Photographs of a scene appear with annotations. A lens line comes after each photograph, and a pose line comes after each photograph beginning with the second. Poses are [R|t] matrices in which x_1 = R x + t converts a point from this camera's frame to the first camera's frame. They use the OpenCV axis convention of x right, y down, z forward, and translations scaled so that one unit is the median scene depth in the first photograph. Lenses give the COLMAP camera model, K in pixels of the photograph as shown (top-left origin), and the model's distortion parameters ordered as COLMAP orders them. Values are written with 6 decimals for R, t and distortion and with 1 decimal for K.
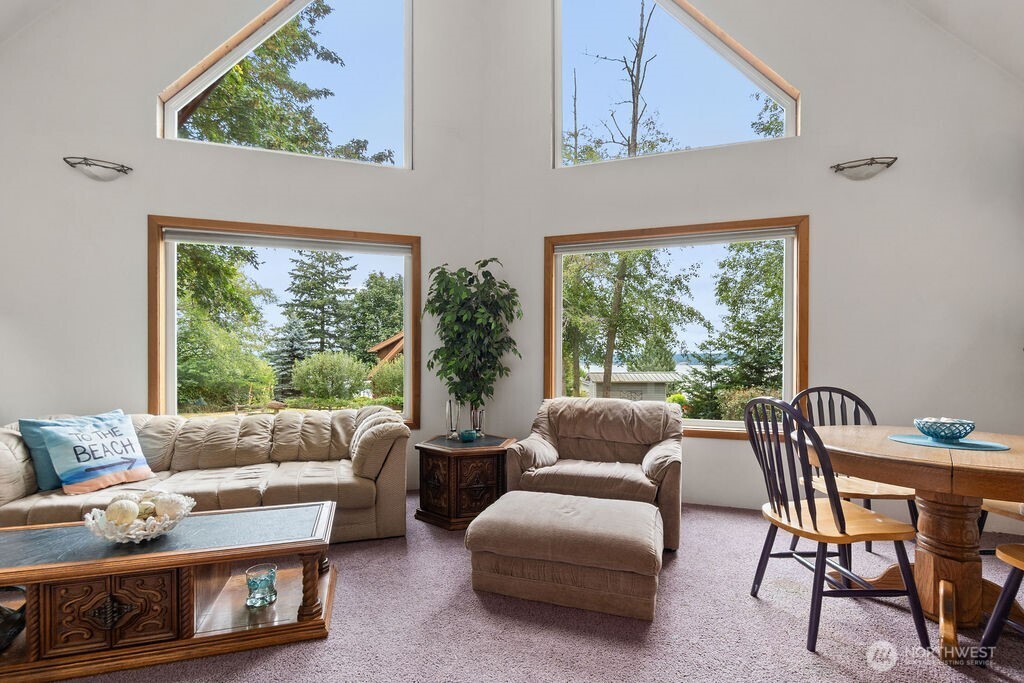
lens RADIAL K [[463.8, 0, 513.0], [0, 463.8, 364.4], [0, 0, 1]] dist [-0.000106, -0.000244]
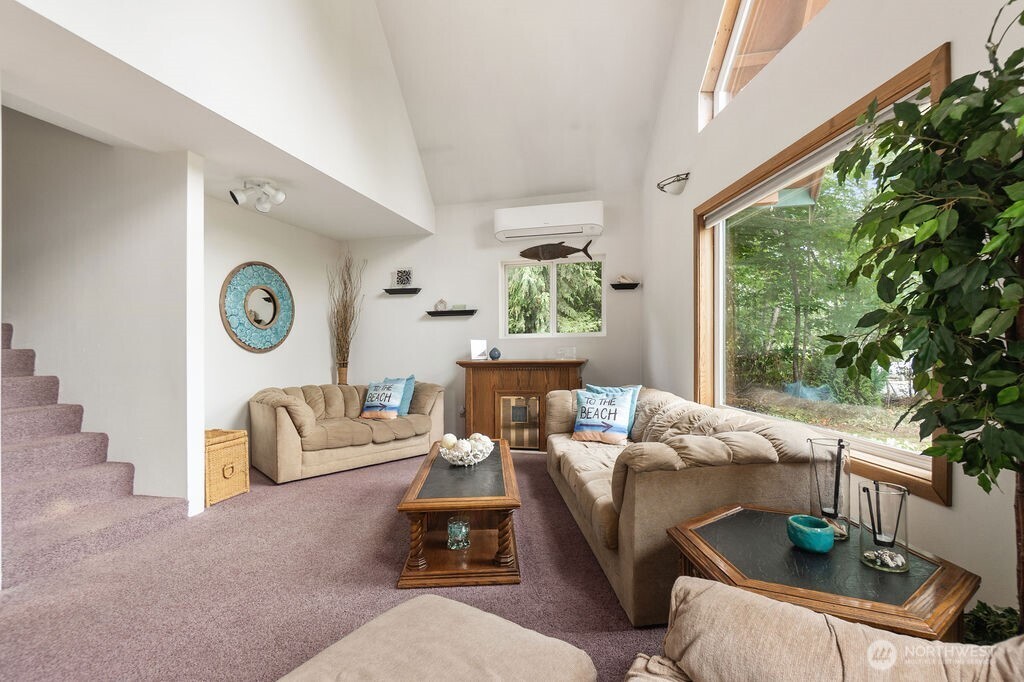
lens RADIAL K [[452.5, 0, 516.2], [0, 452.5, 346.5], [0, 0, 1]] dist [0.001481, 0.000047]
pose [[-0.248879, 0.003441, -0.968529, 0.302850], [0.008810, 0.999960, 0.001289, -0.007329], [0.968495, -0.008212, -0.248899, 0.777830]]
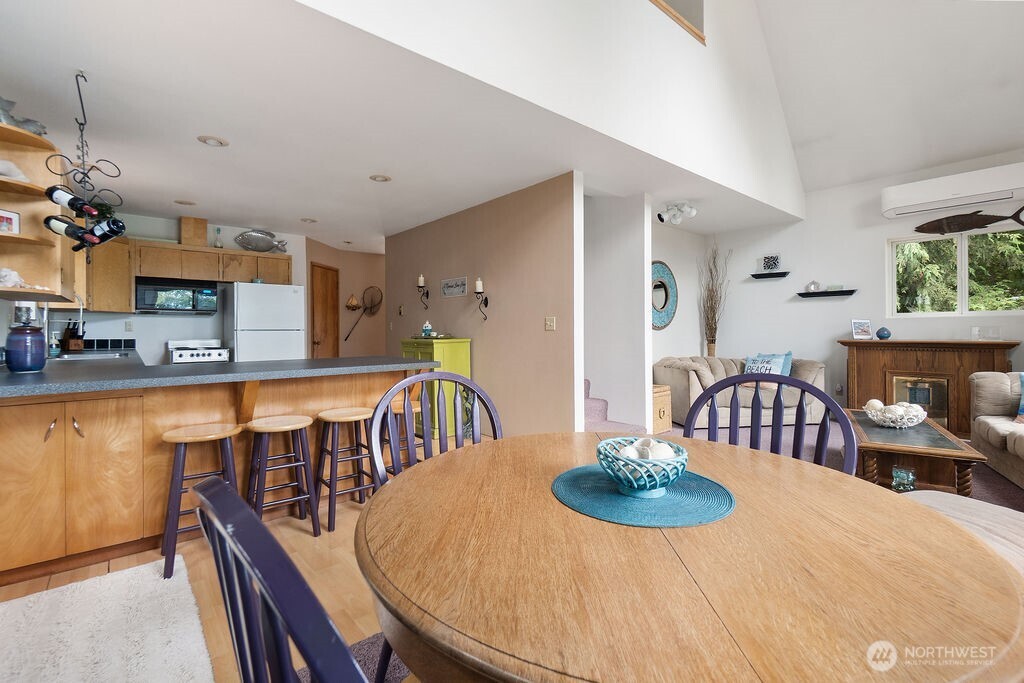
lens RADIAL K [[457.1, 0, 511.9], [0, 457.1, 324.4], [0, 0, 1]] dist [0.001275, 0.000143]
pose [[-0.763152, -0.003008, -0.646212, 0.718940], [0.003078, 0.999961, -0.008289, -0.002912], [0.646212, -0.008315, -0.763113, 0.704943]]
